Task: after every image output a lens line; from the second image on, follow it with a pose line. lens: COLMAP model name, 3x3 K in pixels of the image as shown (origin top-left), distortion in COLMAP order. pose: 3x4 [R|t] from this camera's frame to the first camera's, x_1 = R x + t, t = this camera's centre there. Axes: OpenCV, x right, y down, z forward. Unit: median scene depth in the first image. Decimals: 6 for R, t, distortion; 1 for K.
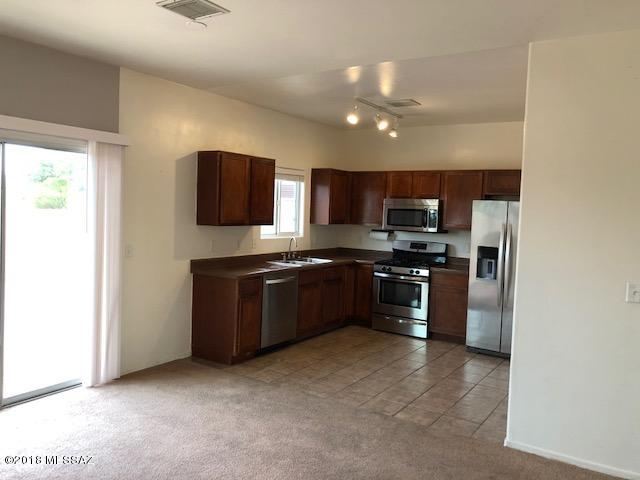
lens RADIAL K [[522.1, 0, 322.2], [0, 522.1, 241.5], [0, 0, 1]] dist [0.038350, -0.059585]
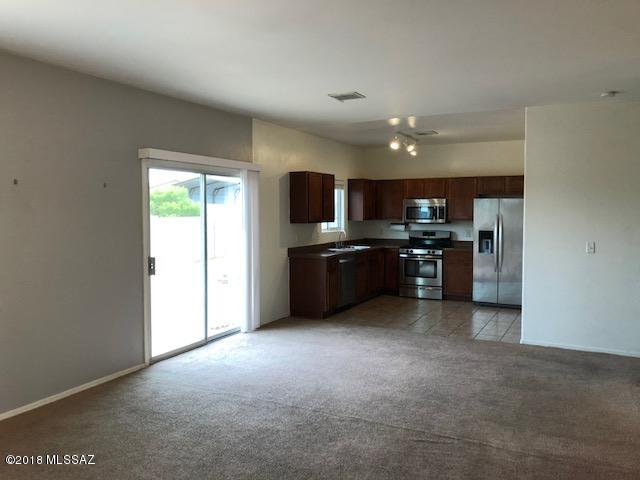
lens RADIAL K [[522.1, 0, 315.4], [0, 522.1, 237.3], [0, 0, 1]] dist [0.038350, -0.059585]
pose [[0.995311, -0.042714, 0.086782, -0.269506], [0.043711, 0.998998, -0.009622, 0.021209], [-0.086284, 0.013370, 0.996181, -0.381509]]
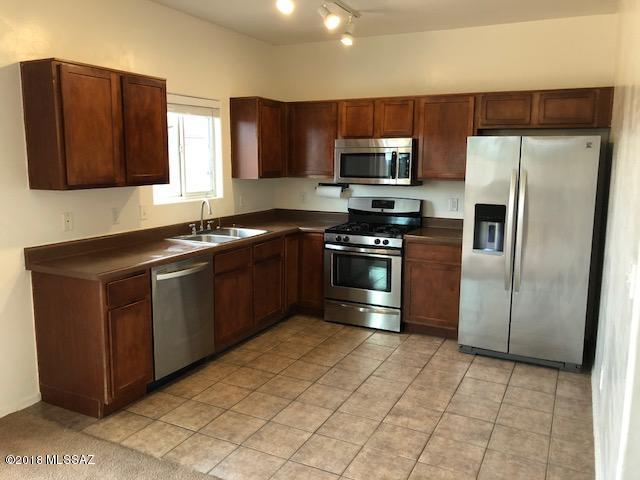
lens RADIAL K [[522.1, 0, 318.7], [0, 522.1, 238.1], [0, 0, 1]] dist [0.038350, -0.059585]
pose [[0.993653, -0.045794, 0.102741, 0.020092], [0.036327, 0.995078, 0.092198, -0.017716], [-0.106458, -0.087880, 0.990426, 0.335587]]
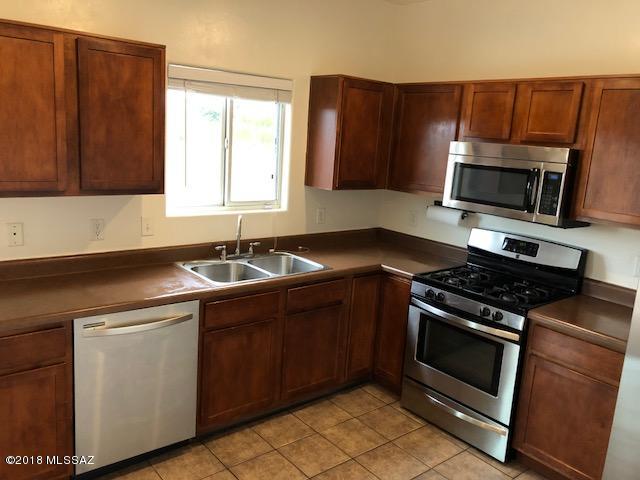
lens RADIAL K [[522.1, 0, 320.5], [0, 522.1, 236.0], [0, 0, 1]] dist [0.038350, -0.059585]
pose [[0.953492, 0.084362, -0.289373, 0.178615], [-0.051726, 0.991589, 0.118643, -0.057050], [0.296948, -0.098157, 0.949835, 0.603014]]
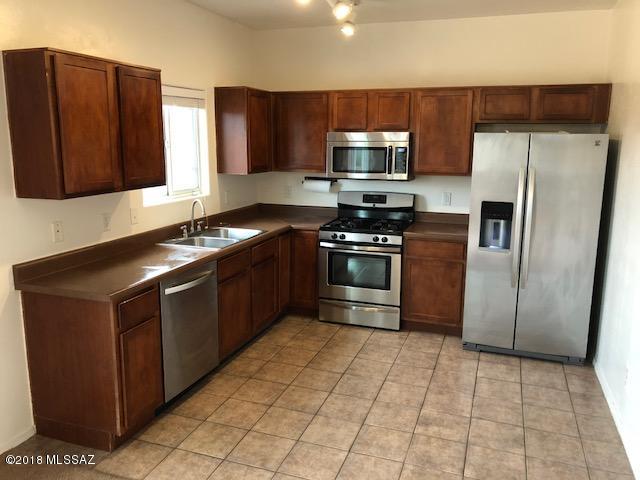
lens RADIAL K [[522.1, 0, 321.1], [0, 522.1, 237.3], [0, 0, 1]] dist [0.038350, -0.059585]
pose [[0.972136, -0.072551, 0.222907, -0.060302], [0.043498, 0.990216, 0.132591, -0.044329], [-0.230345, -0.119200, 0.965781, 0.384916]]
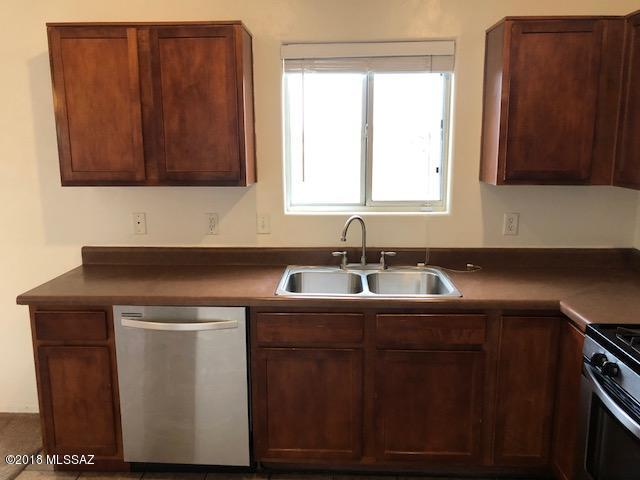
lens RADIAL K [[522.1, 0, 318.4], [0, 522.1, 235.4], [0, 0, 1]] dist [0.038350, -0.059585]
pose [[0.507770, 0.116974, -0.853514, 0.303434], [-0.033859, 0.992683, 0.115904, -0.042964], [0.860827, -0.029954, 0.508015, 0.845387]]
